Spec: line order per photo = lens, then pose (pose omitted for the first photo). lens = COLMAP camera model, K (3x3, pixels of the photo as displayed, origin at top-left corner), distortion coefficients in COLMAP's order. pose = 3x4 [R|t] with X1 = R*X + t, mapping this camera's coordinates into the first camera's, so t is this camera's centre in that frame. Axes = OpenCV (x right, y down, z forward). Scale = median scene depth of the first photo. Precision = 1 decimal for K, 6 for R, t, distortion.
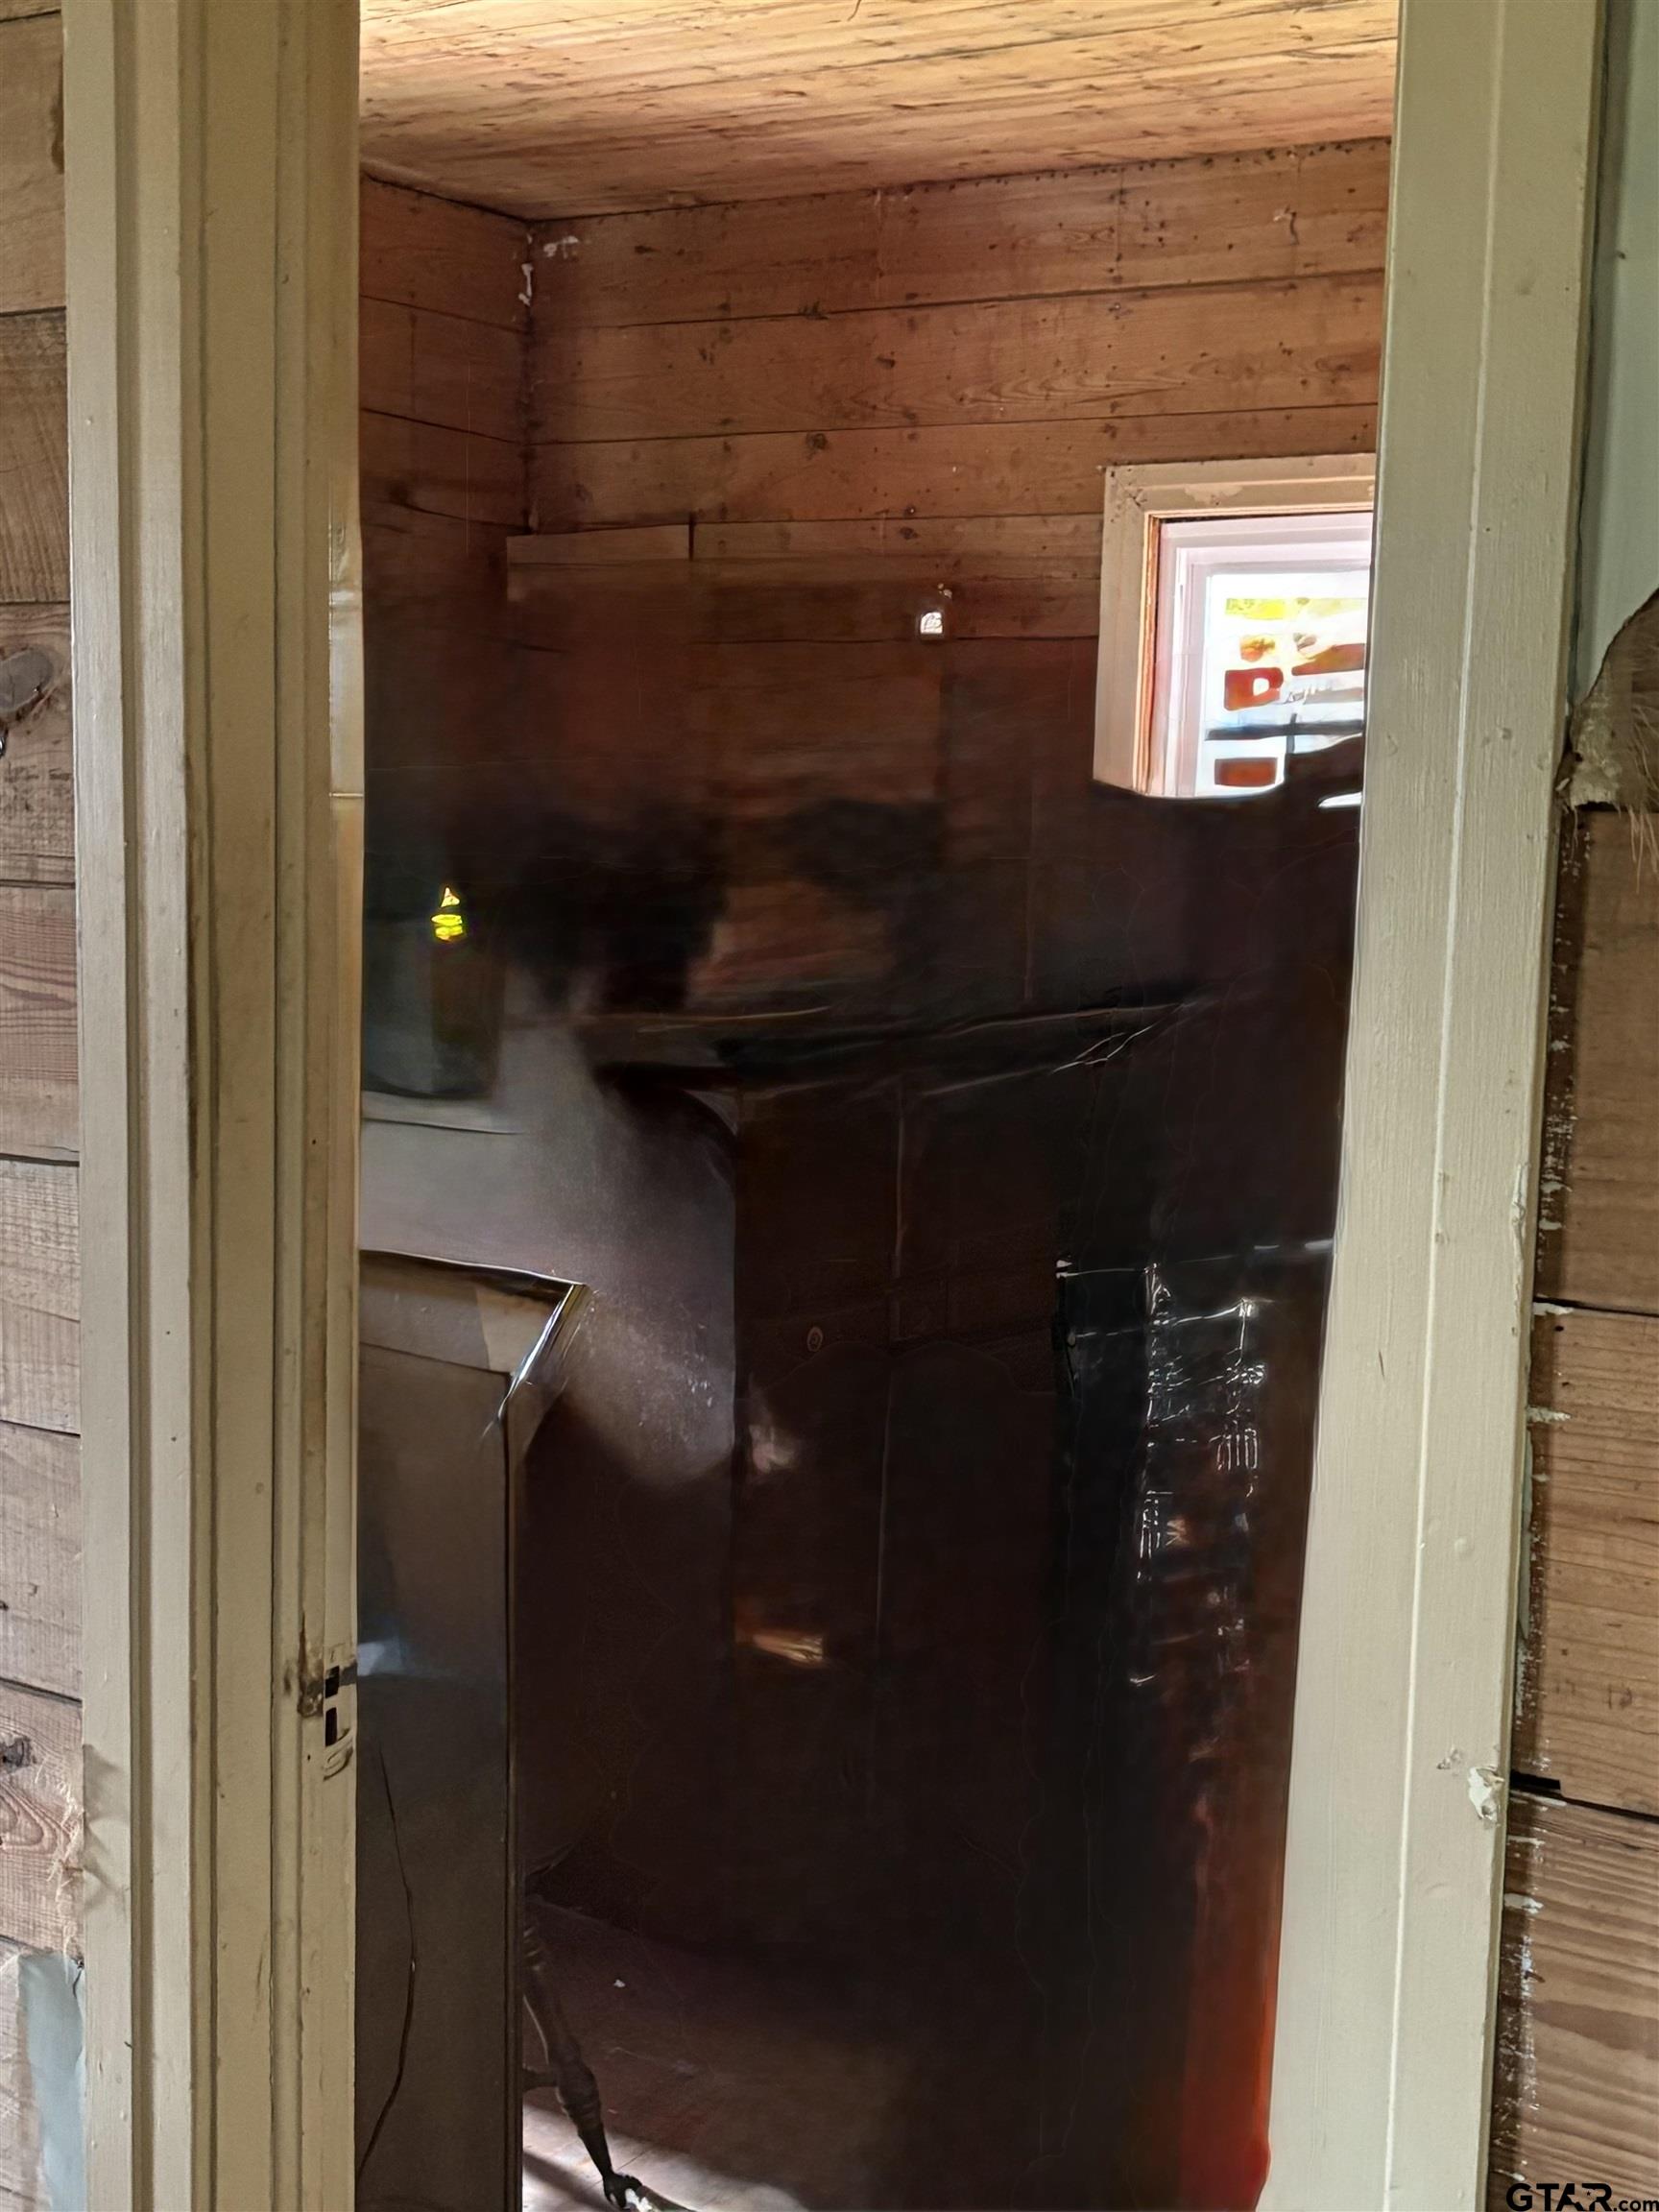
lens RADIAL K [[2822.3, 0, 829.5], [0, 2822.3, 1106.0], [0, 0, 1]] dist [0.020539, -0.041980]
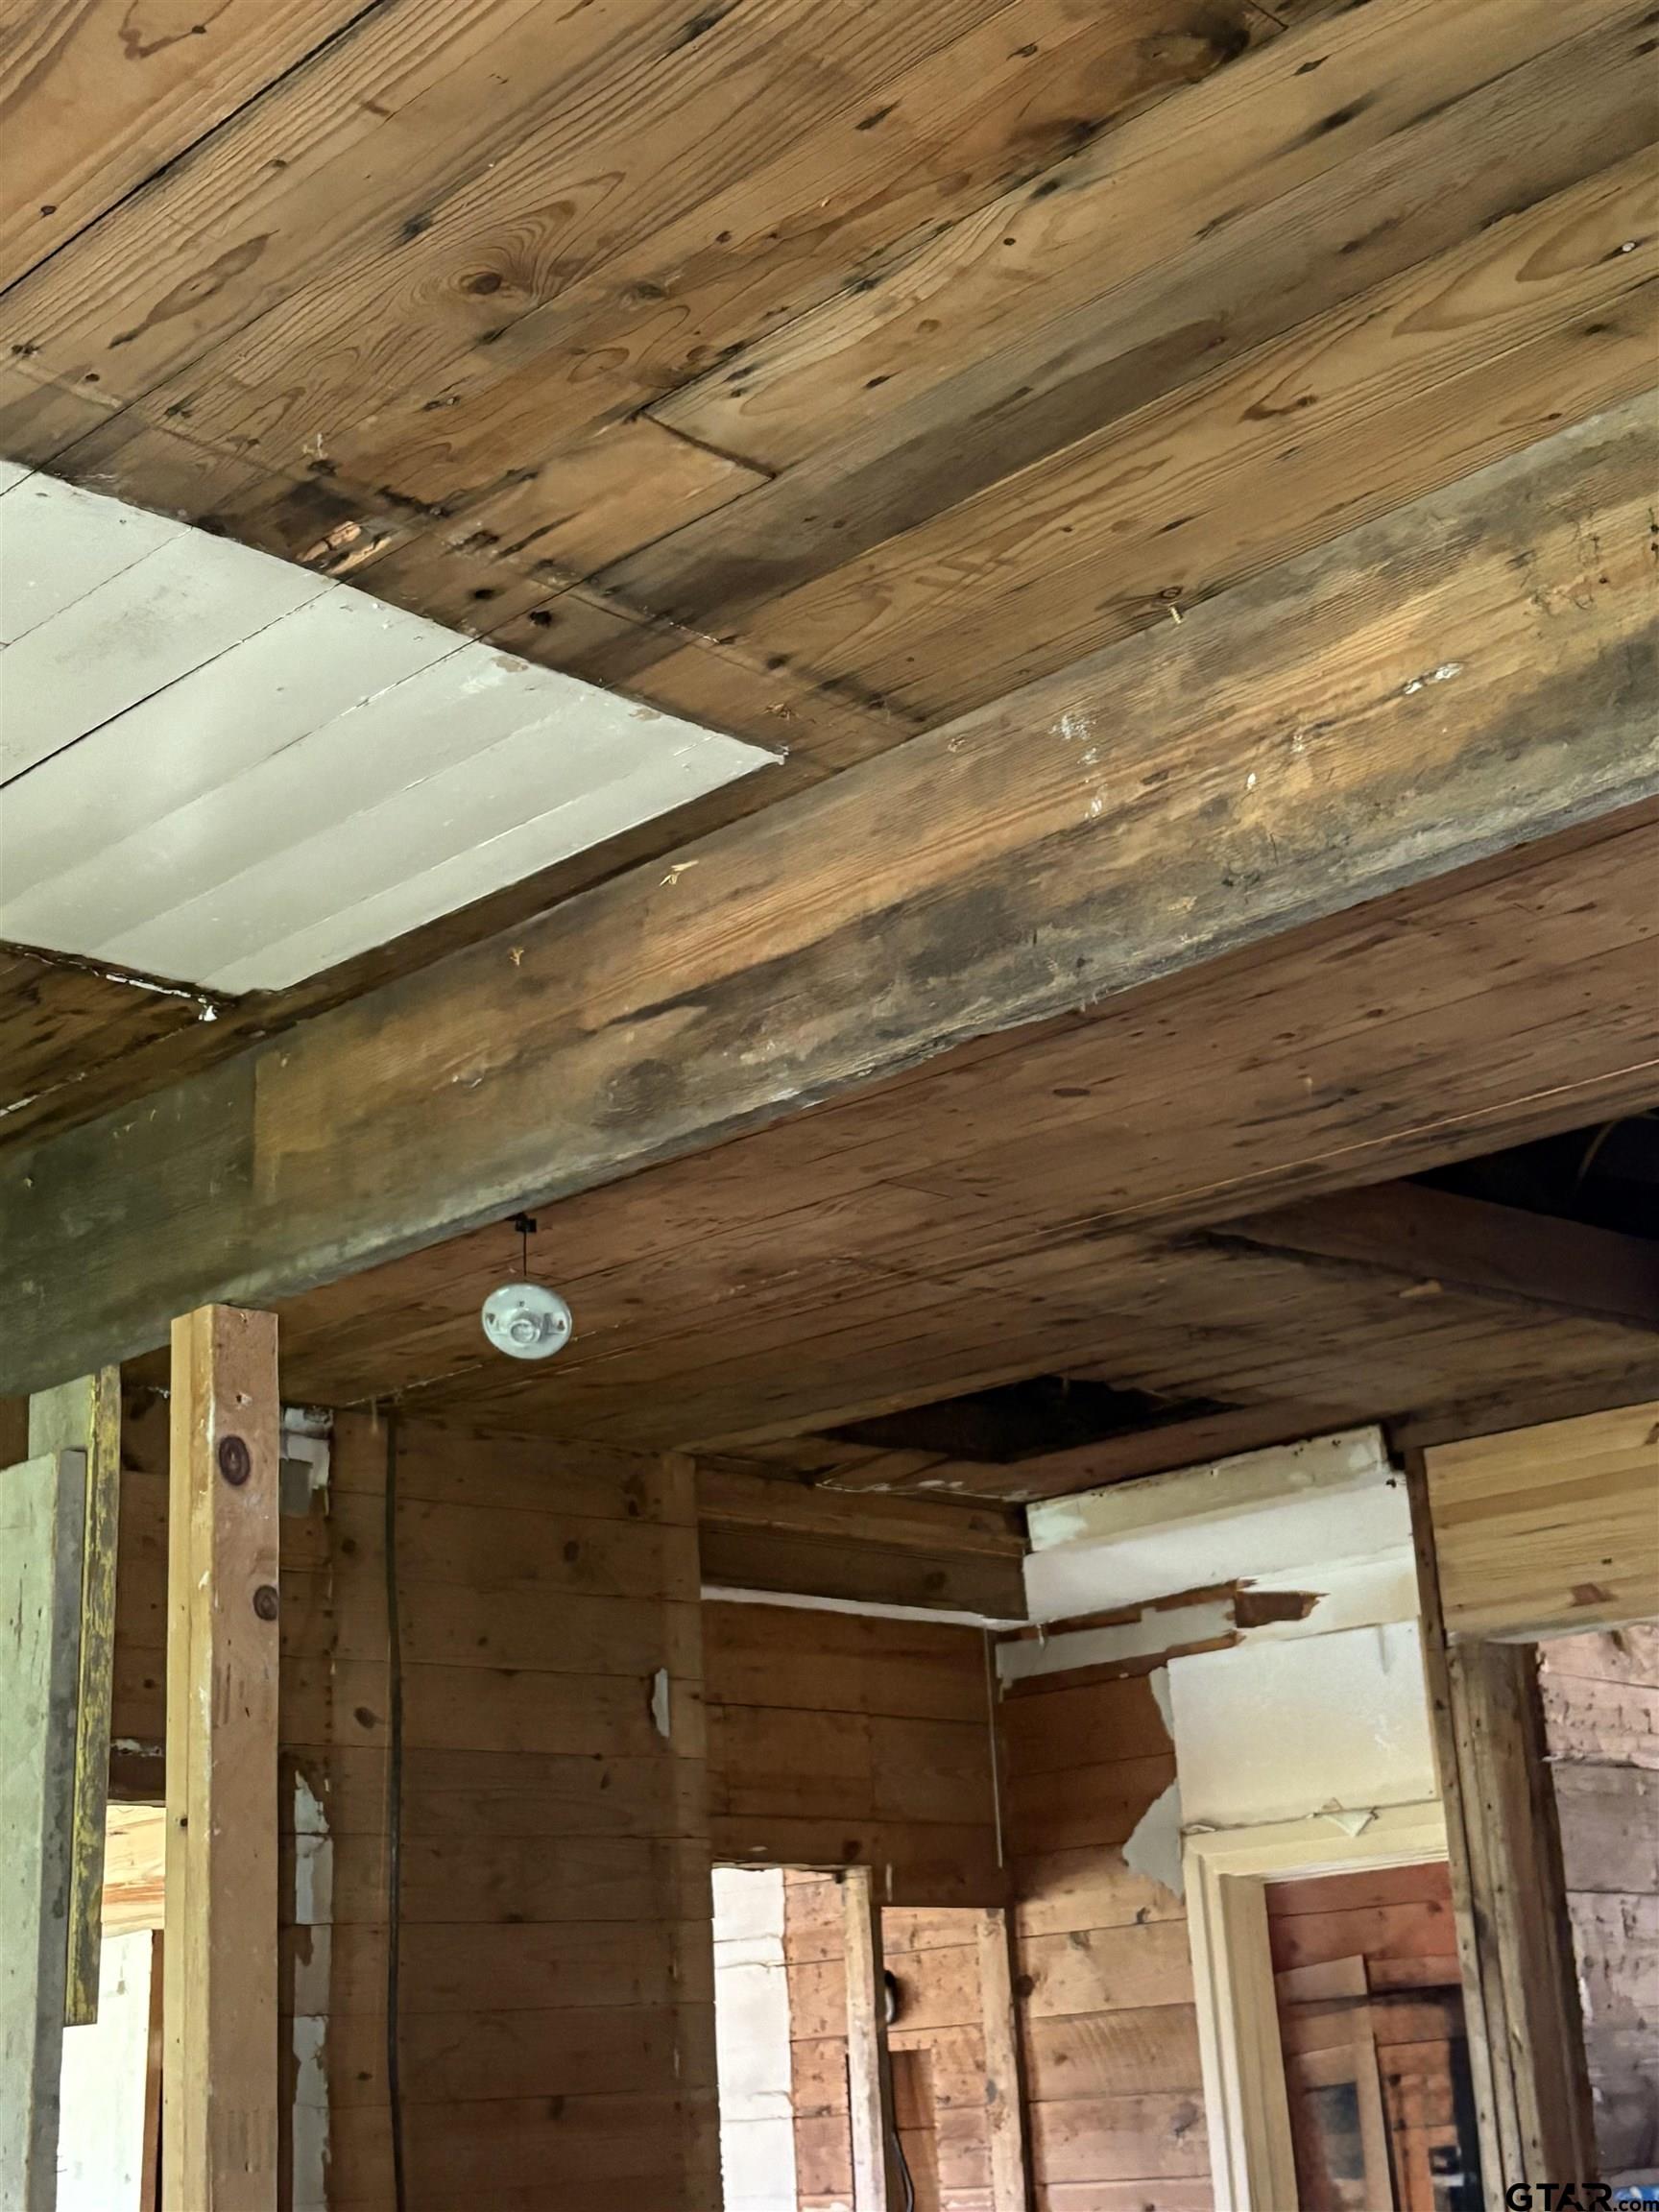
lens RADIAL K [[3145.3, 0, 829.5], [0, 3145.3, 1106.0], [0, 0, 1]] dist [0.220406, -0.888233]
pose [[0.975093, -0.137000, -0.174425, 0.129001], [0.052460, 0.906569, -0.418785, 0.335663], [0.215502, 0.399204, 0.891176, -3.019769]]
